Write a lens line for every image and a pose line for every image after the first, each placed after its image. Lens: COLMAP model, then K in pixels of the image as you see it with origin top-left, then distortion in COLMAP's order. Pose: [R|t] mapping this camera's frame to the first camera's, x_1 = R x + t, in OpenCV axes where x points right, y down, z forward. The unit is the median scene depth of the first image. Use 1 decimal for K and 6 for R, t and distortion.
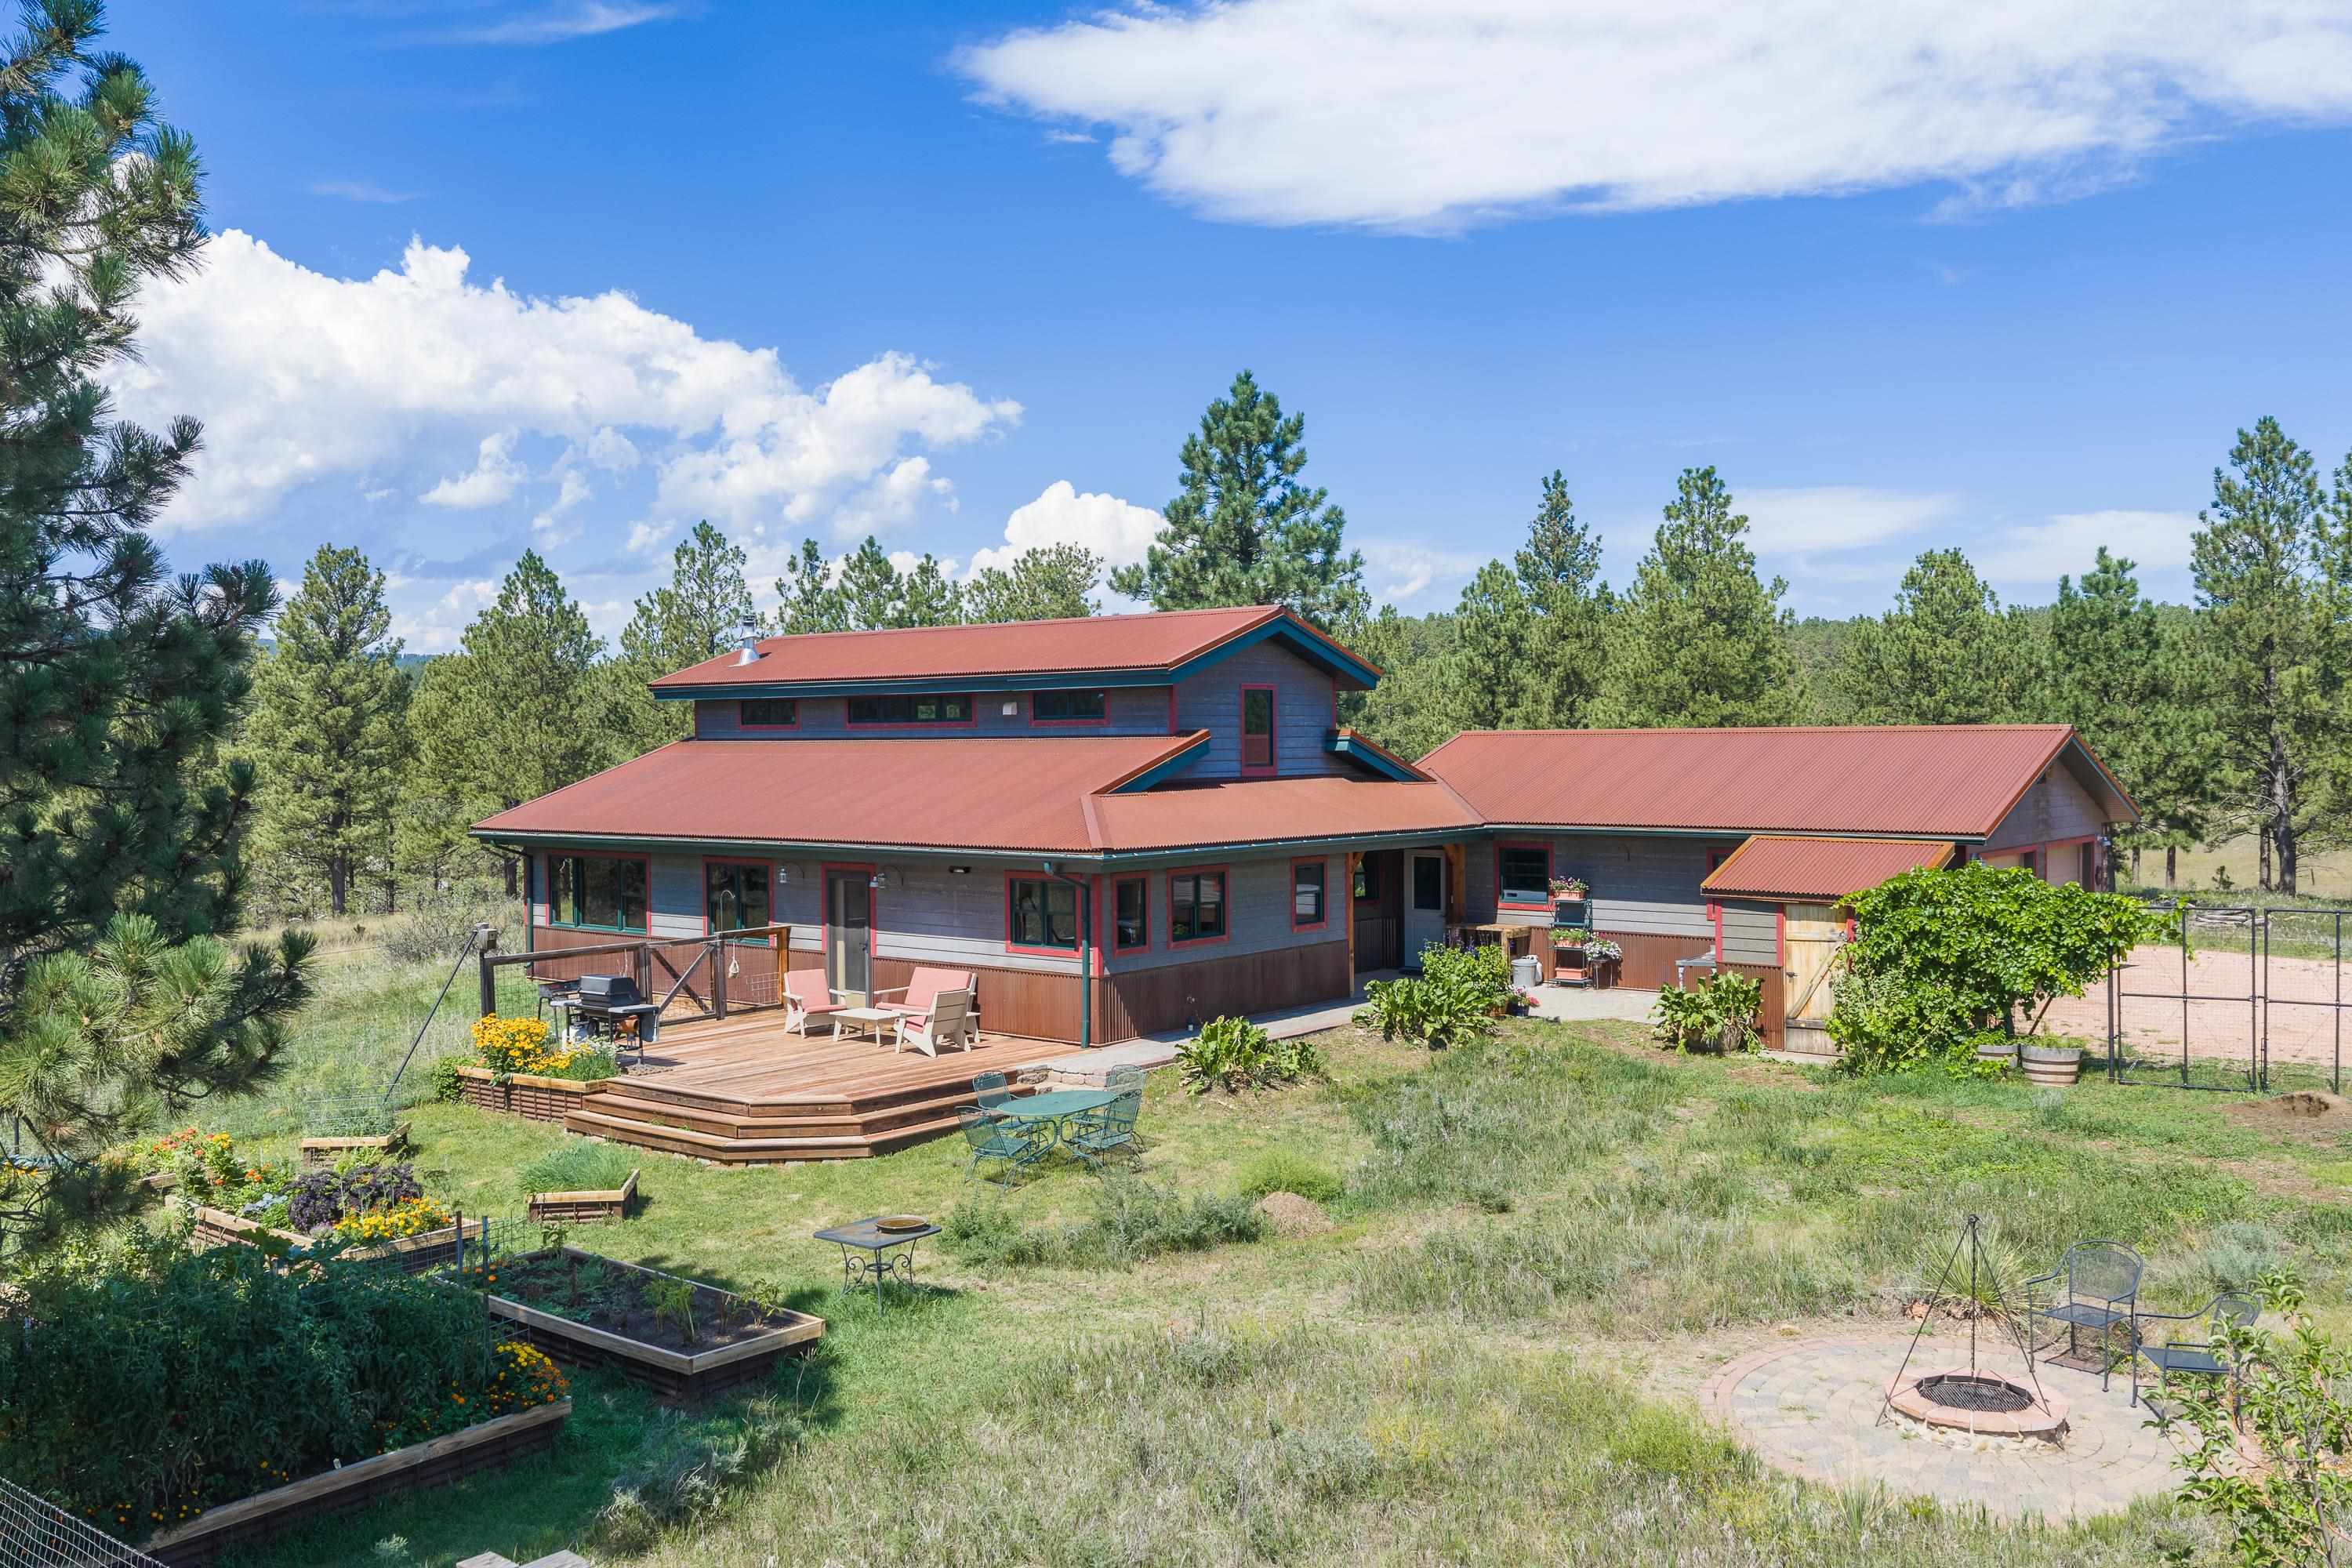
lens RADIAL K [[1941.0, 0, 1176.0], [0, 1941.0, 784.0], [0, 0, 1]] dist [0.017259, -0.023151]
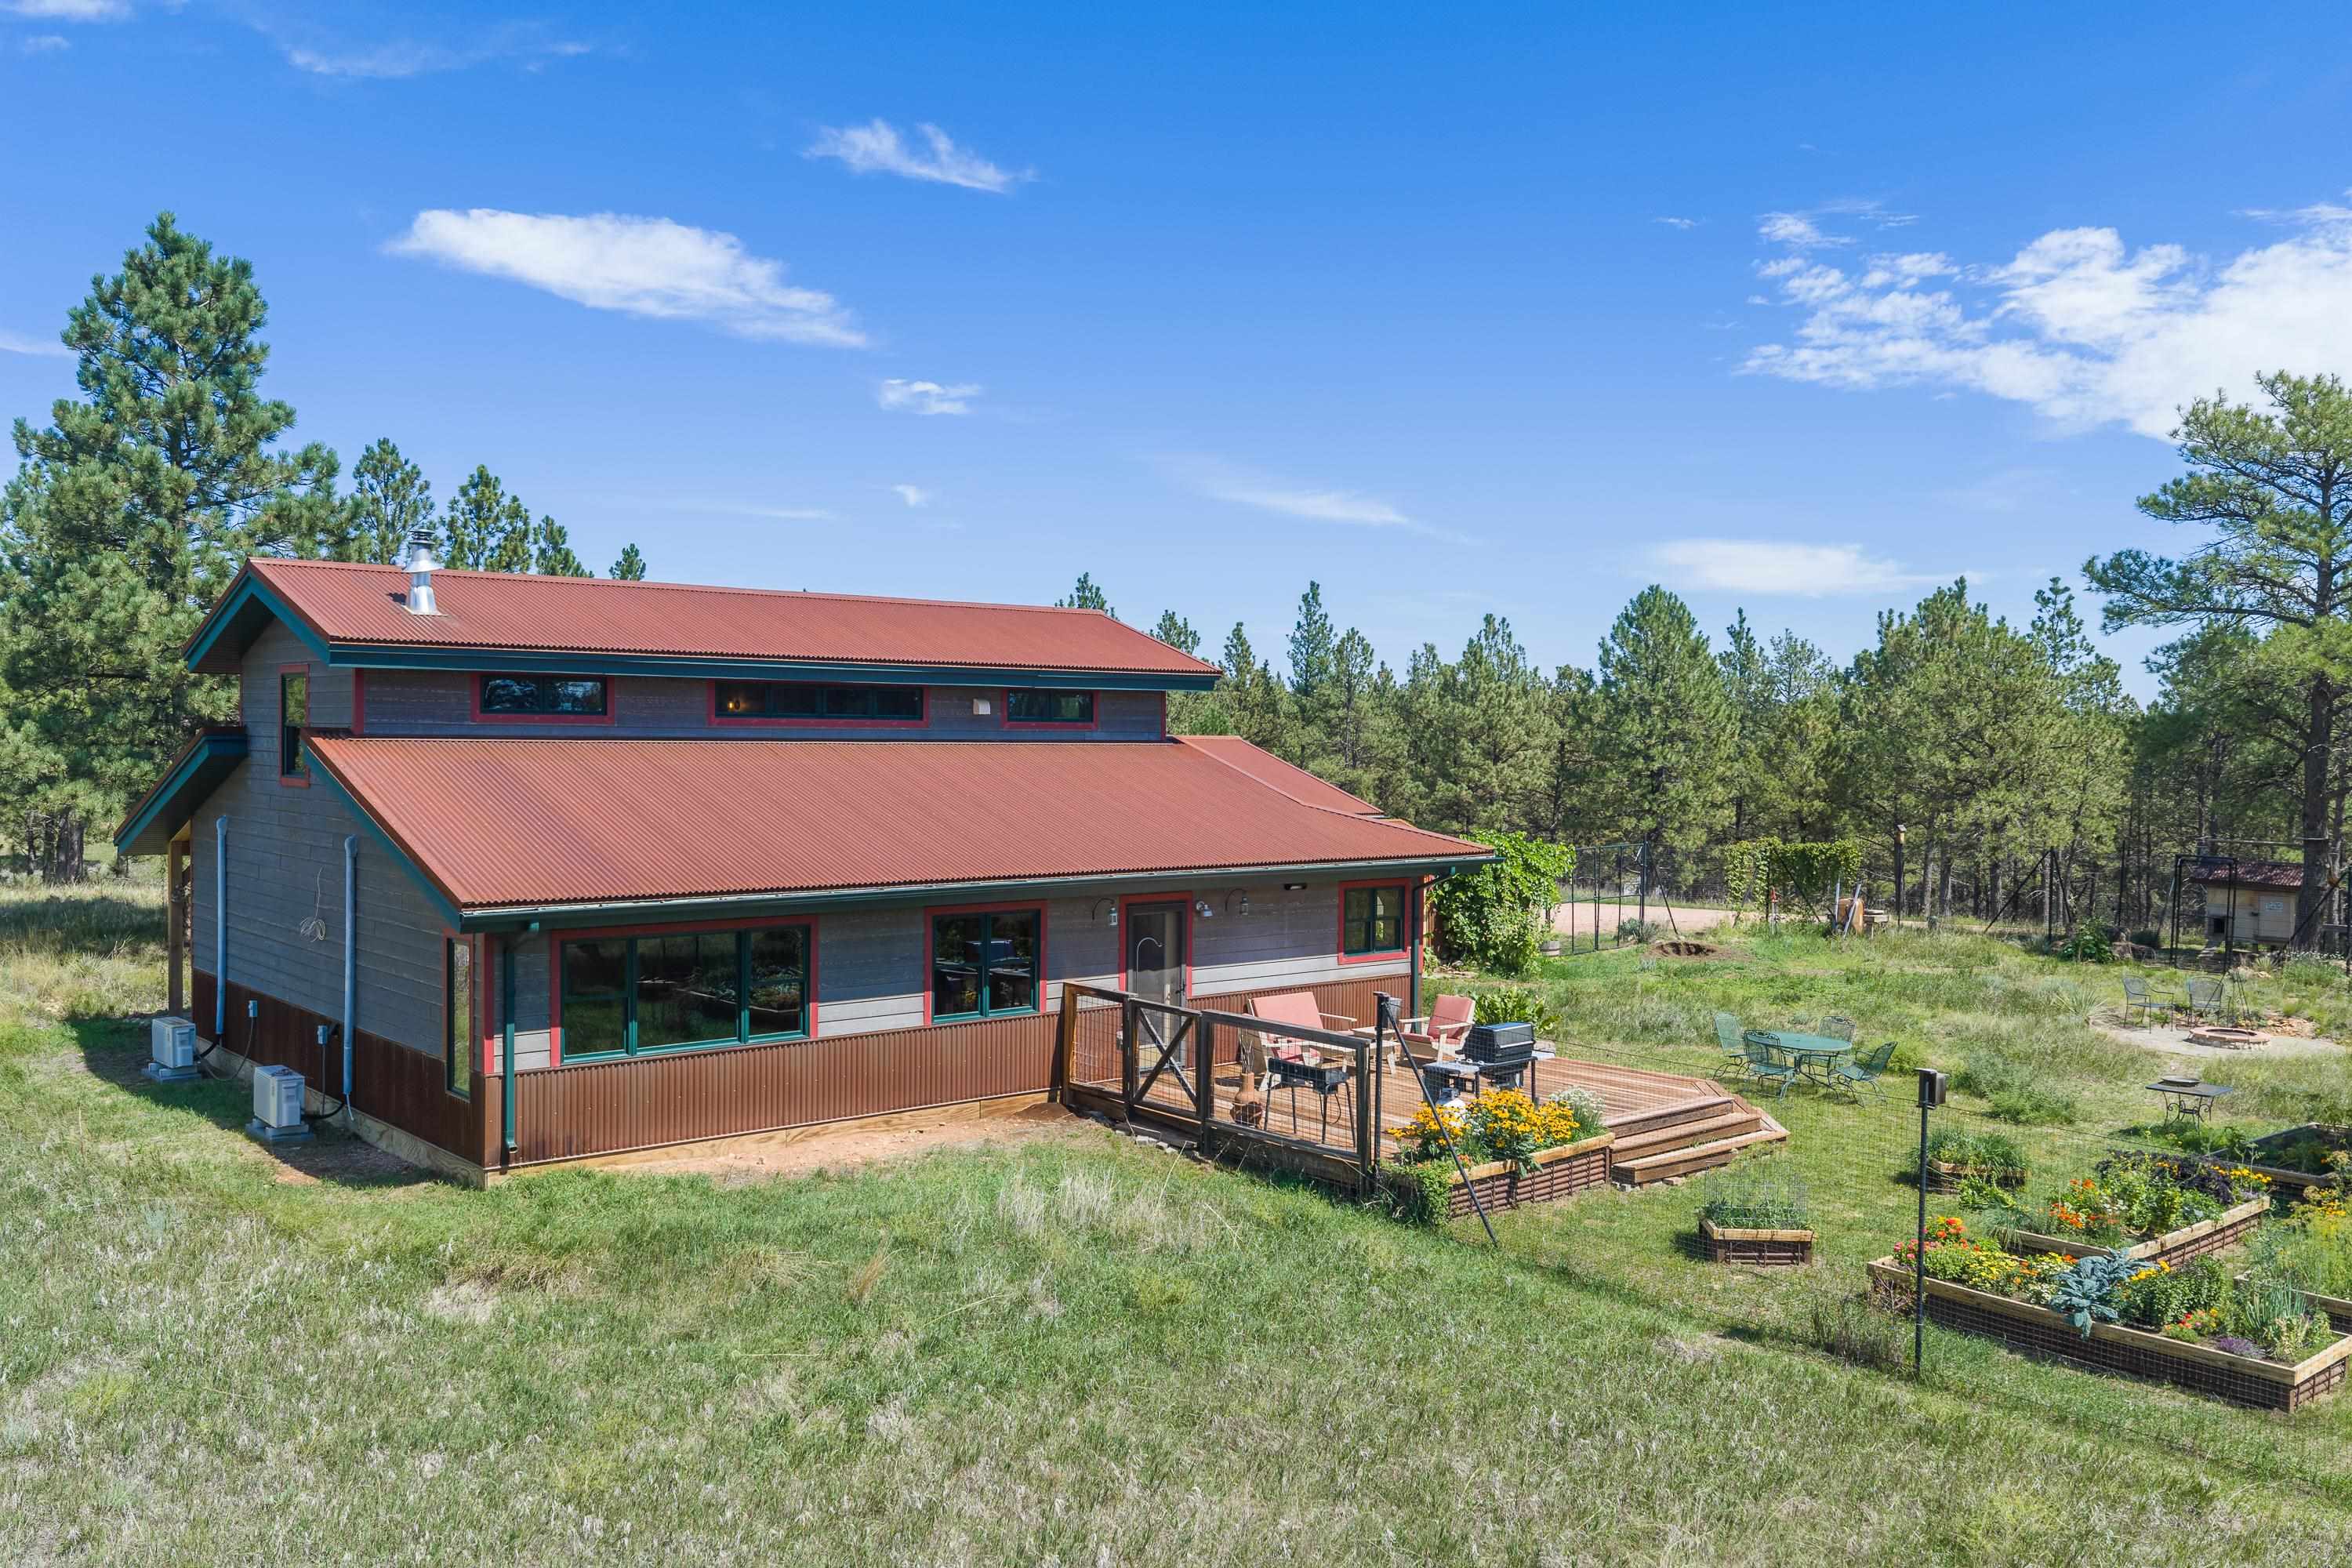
lens RADIAL K [[1941.0, 0, 1176.0], [0, 1941.0, 784.0], [0, 0, 1]] dist [0.017259, -0.023151]
pose [[0.117667, -0.013820, 0.992957, -0.926849], [0.000776, 0.999904, 0.013825, -0.017217], [-0.993053, -0.000856, 0.117667, 0.823267]]
